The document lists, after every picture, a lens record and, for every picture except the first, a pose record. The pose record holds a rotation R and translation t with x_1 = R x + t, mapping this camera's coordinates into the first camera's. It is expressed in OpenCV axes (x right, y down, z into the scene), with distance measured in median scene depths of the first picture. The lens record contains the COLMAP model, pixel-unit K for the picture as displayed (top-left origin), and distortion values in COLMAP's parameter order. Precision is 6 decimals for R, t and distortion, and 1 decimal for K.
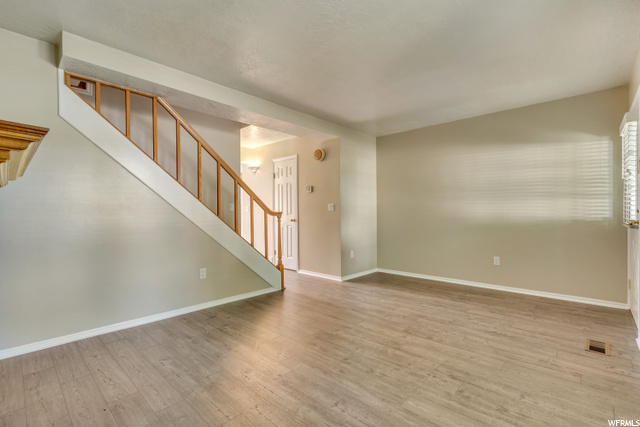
lens RADIAL K [[293.5, 0, 321.8], [0, 293.5, 212.4], [0, 0, 1]] dist [-0.003166, 0.001249]
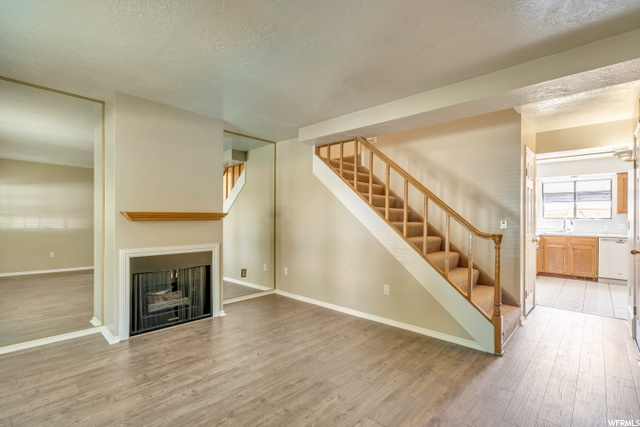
lens RADIAL K [[300.6, 0, 317.1], [0, 300.6, 221.7], [0, 0, 1]] dist [-0.001014, 0.000297]
pose [[-0.012552, 0.013950, -0.999824, 0.892700], [-0.003989, 0.999894, 0.014001, -0.061955], [0.999913, 0.004164, -0.012495, 1.043369]]
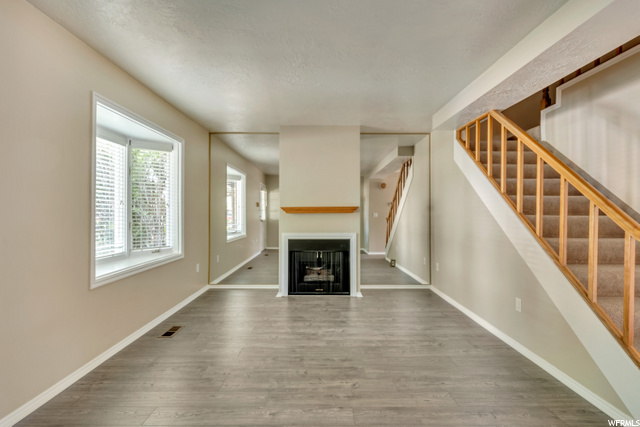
lens RADIAL K [[293.5, 0, 319.1], [0, 293.5, 210.5], [0, 0, 1]] dist [-0.003166, 0.001249]
pose [[-0.736230, 0.001500, -0.676729, 0.699259], [0.004333, 0.999987, -0.002498, -0.057613], [0.676717, -0.004771, -0.736228, 1.654717]]
